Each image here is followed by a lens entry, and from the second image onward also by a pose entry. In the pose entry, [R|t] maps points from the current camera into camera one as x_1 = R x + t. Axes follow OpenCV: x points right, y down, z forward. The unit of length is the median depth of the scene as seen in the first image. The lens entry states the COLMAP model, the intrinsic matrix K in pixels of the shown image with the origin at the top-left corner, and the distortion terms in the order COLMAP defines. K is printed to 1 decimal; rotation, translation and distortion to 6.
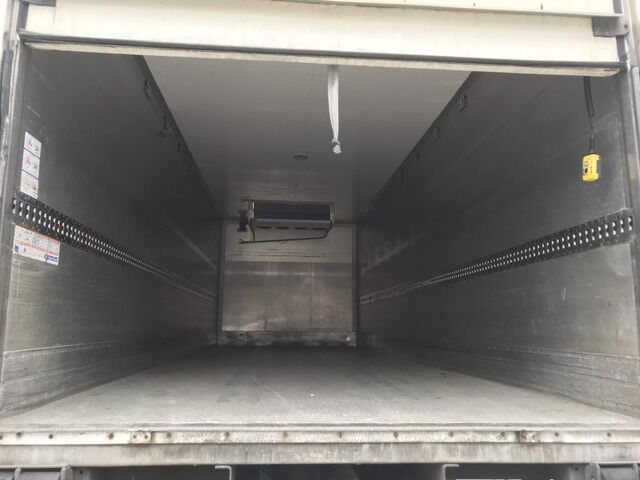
lens RADIAL K [[527.5, 0, 318.8], [0, 527.5, 232.6], [0, 0, 1]] dist [0.001190, 0.005808]
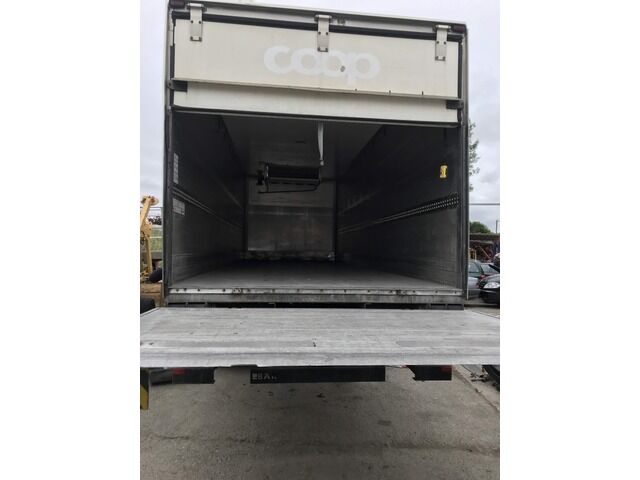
lens RADIAL K [[516.1, 0, 339.9], [0, 516.1, 231.9], [0, 0, 1]] dist [-0.004188, 0.004258]
pose [[0.997954, 0.010012, 0.063144, -0.018076], [-0.018447, 0.990748, 0.134452, -0.133014], [-0.061213, -0.135342, 0.988906, -0.883318]]
